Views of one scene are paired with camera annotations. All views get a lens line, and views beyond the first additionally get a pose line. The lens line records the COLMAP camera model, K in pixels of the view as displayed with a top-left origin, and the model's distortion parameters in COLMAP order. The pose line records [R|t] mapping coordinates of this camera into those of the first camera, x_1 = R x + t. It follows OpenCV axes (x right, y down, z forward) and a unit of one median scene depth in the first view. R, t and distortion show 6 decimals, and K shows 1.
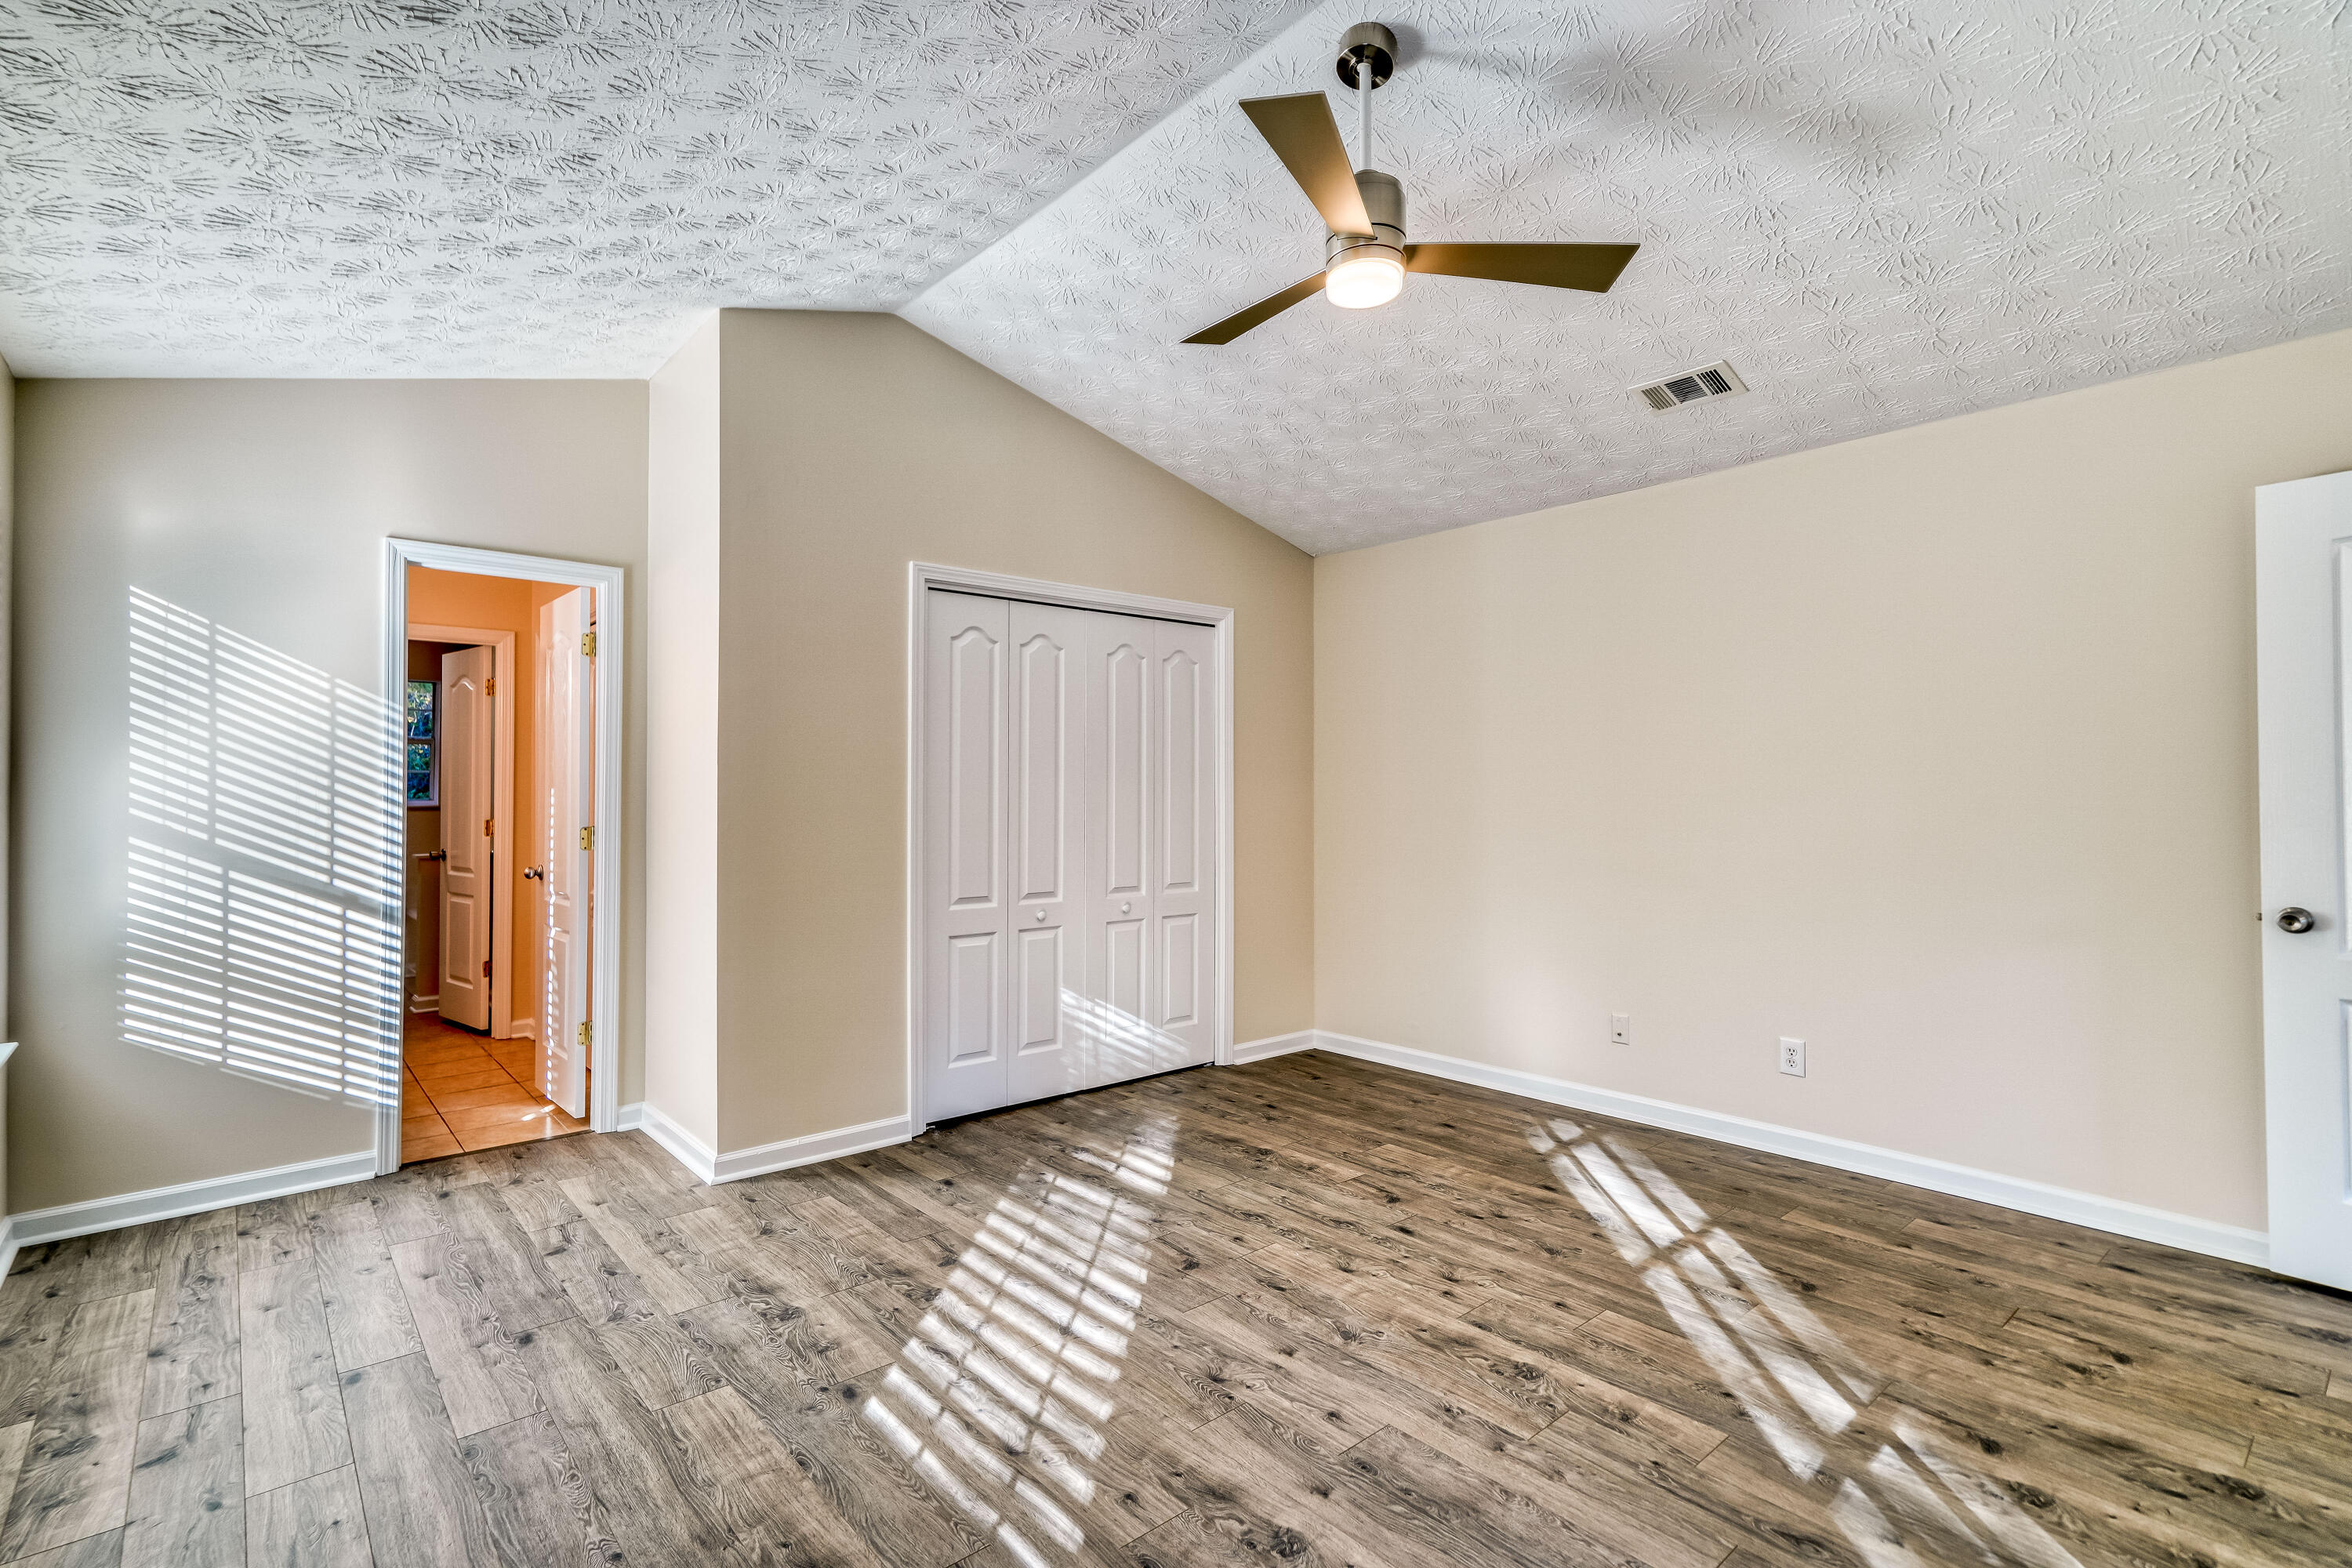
lens RADIAL K [[1093.4, 0, 1152.6], [0, 1093.4, 771.2], [0, 0, 1]] dist [0.002509, 0.007763]
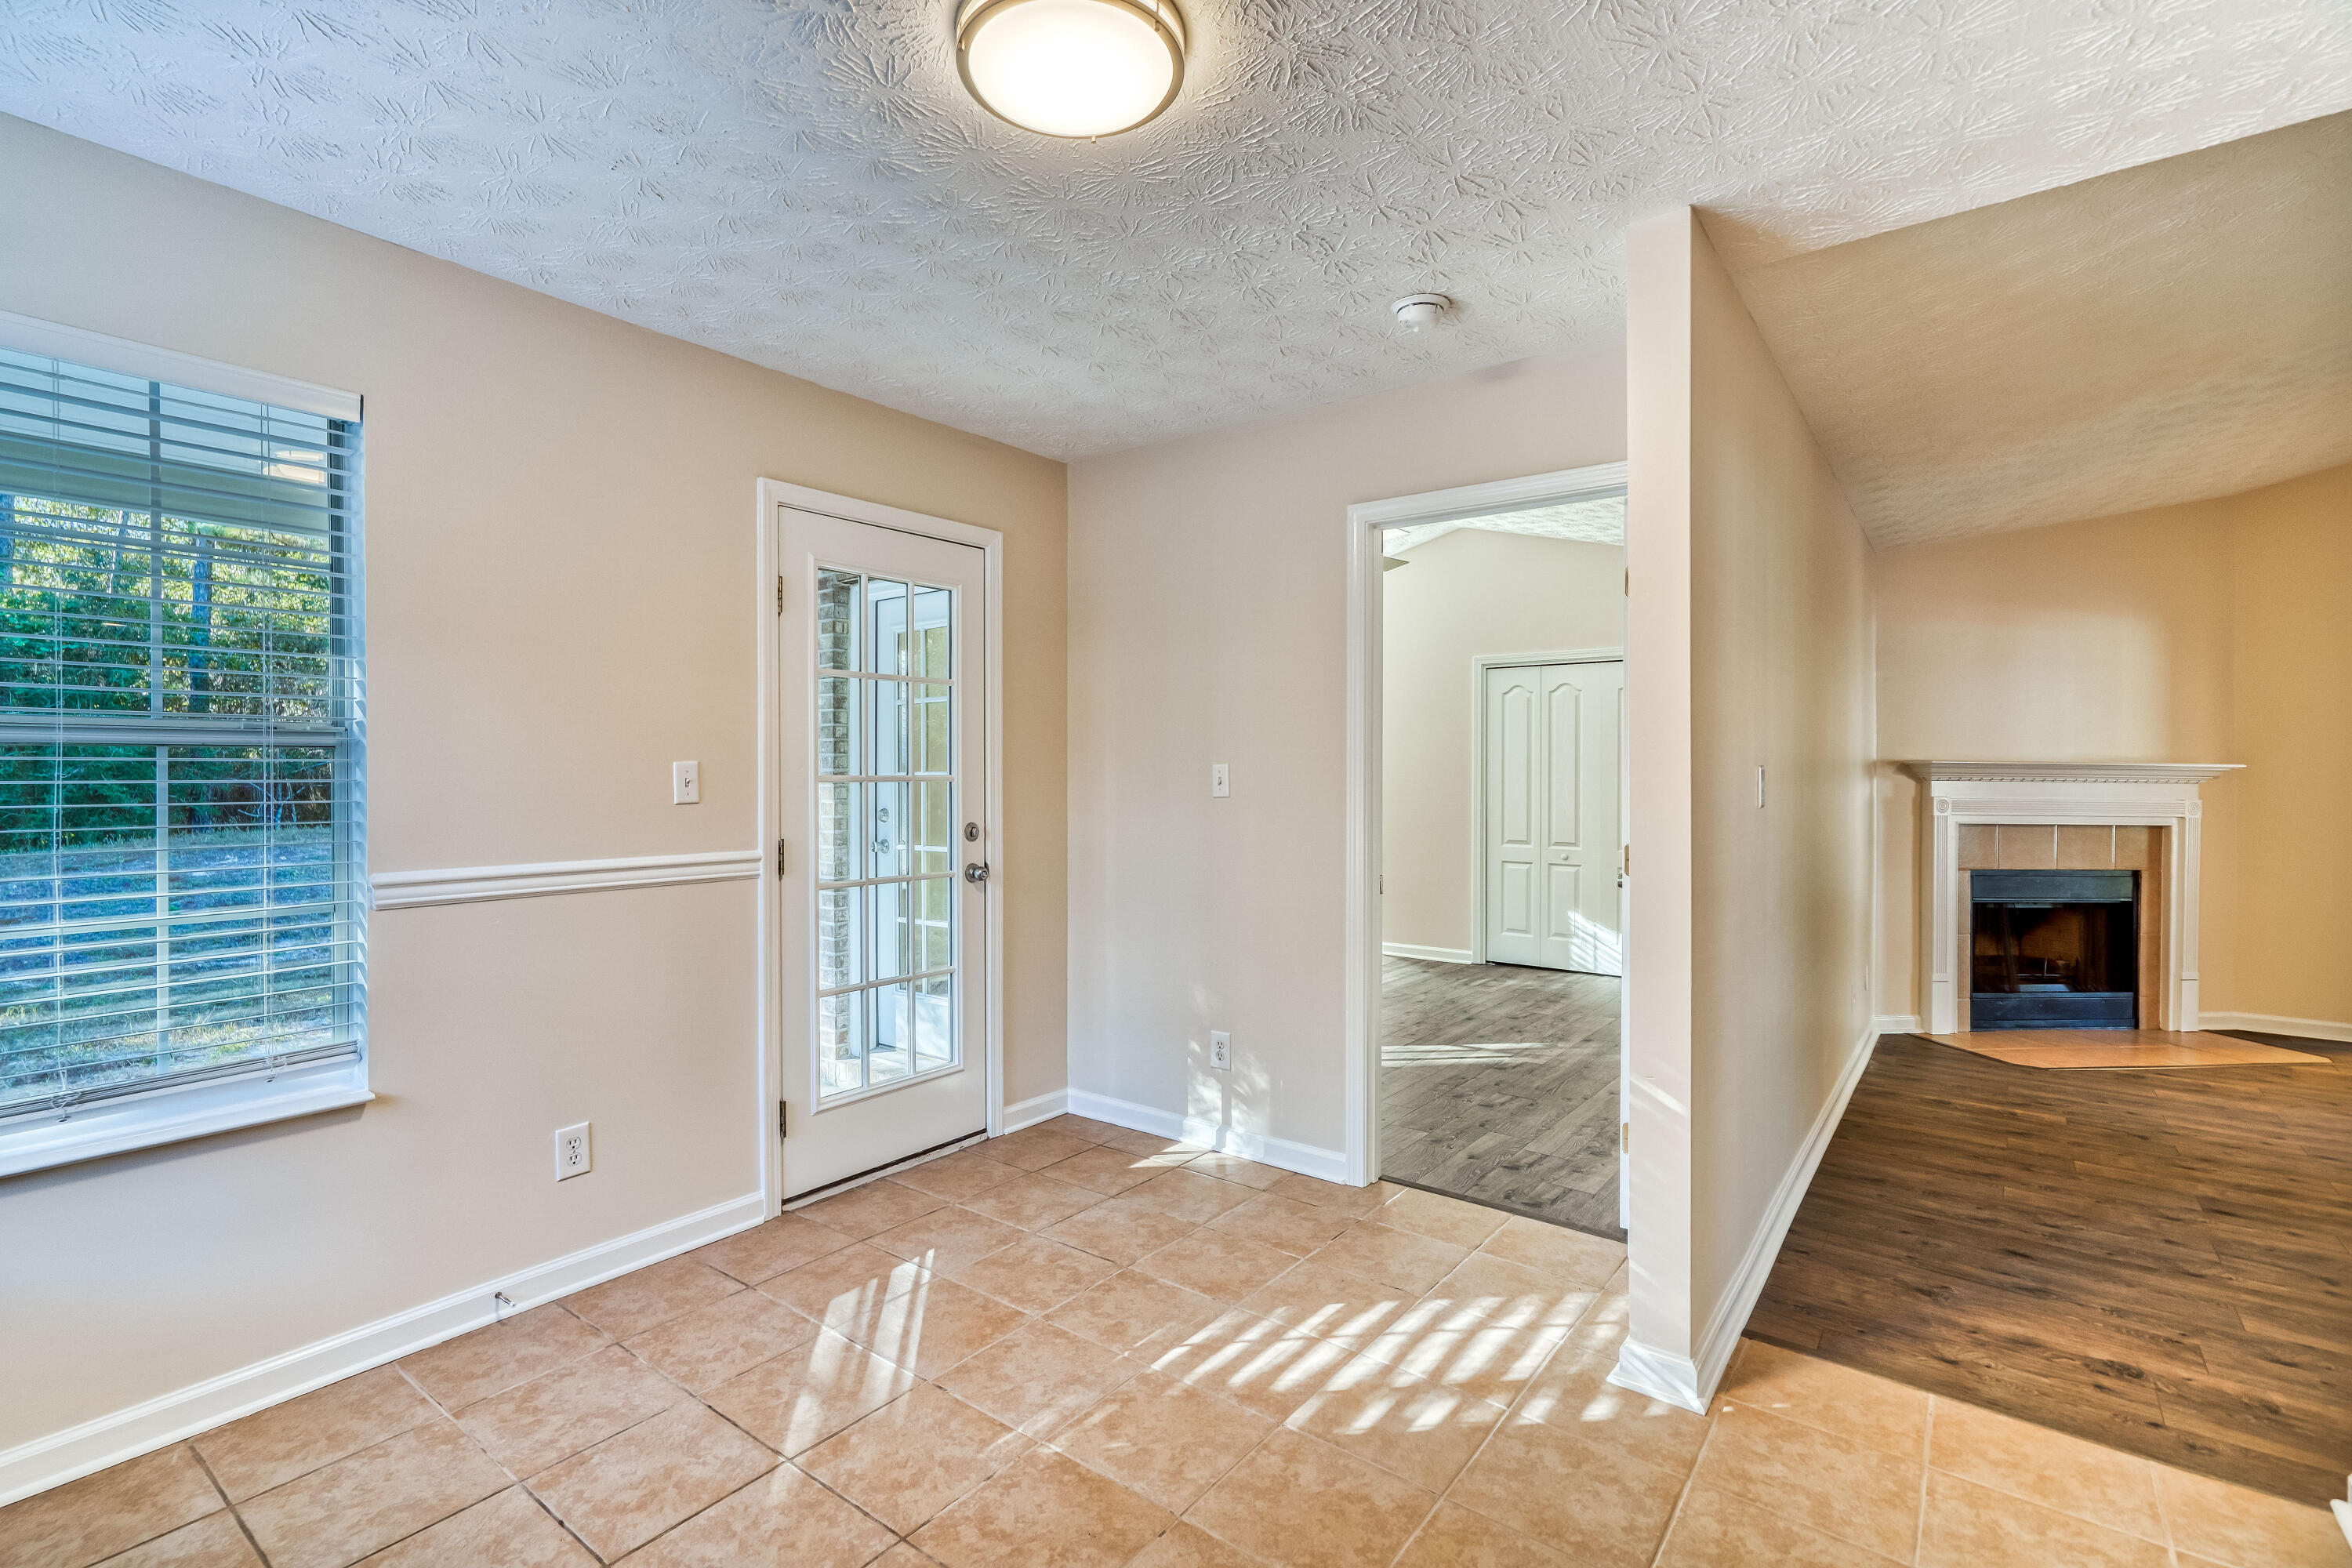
lens RADIAL K [[1093.4, 0, 1144.3], [0, 1093.4, 778.0], [0, 0, 1]] dist [0.002509, 0.007763]
pose [[0.200492, 0.007952, -0.979663, 1.981040], [0.017497, 0.999779, 0.011696, -0.021323], [0.979539, -0.019486, 0.200308, 0.093704]]
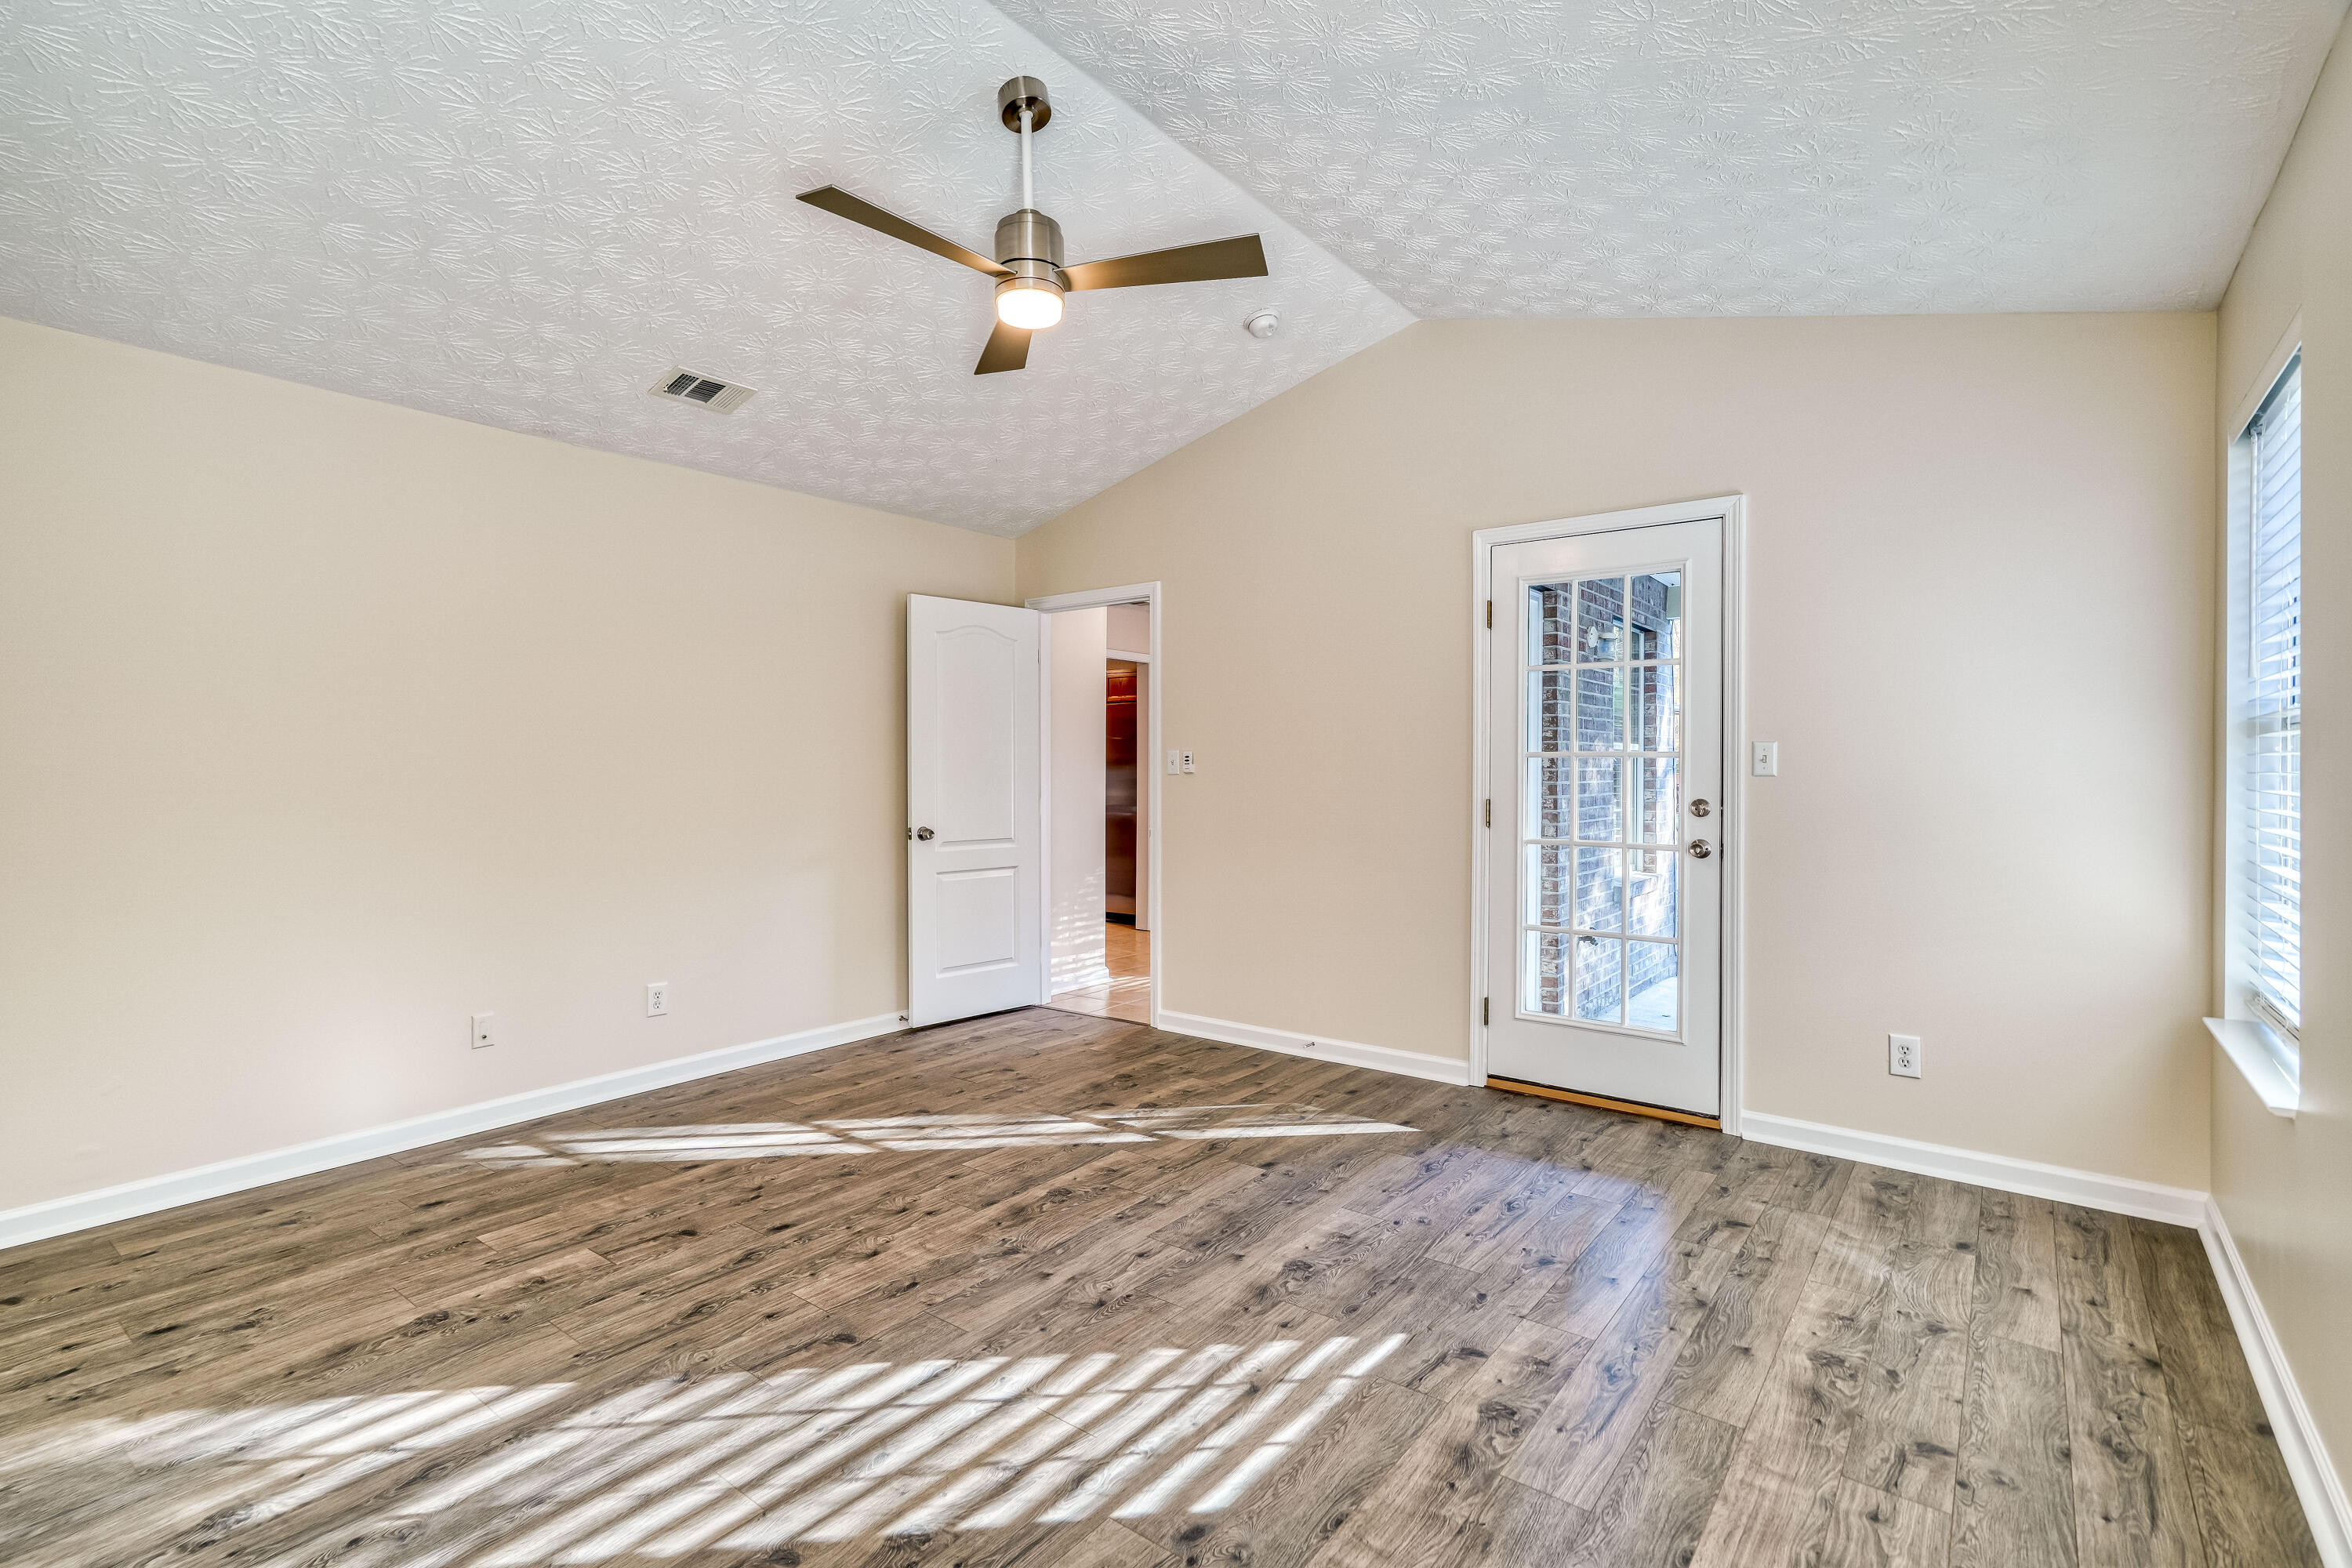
lens RADIAL K [[1093.4, 0, 1166.6], [0, 1093.4, 776.0], [0, 0, 1]] dist [0.002509, 0.007763]
pose [[-0.200047, -0.004074, 0.979778, -0.772886], [-0.016798, 0.999859, 0.000728, 0.025710], [-0.979642, -0.016313, -0.200087, 0.888234]]
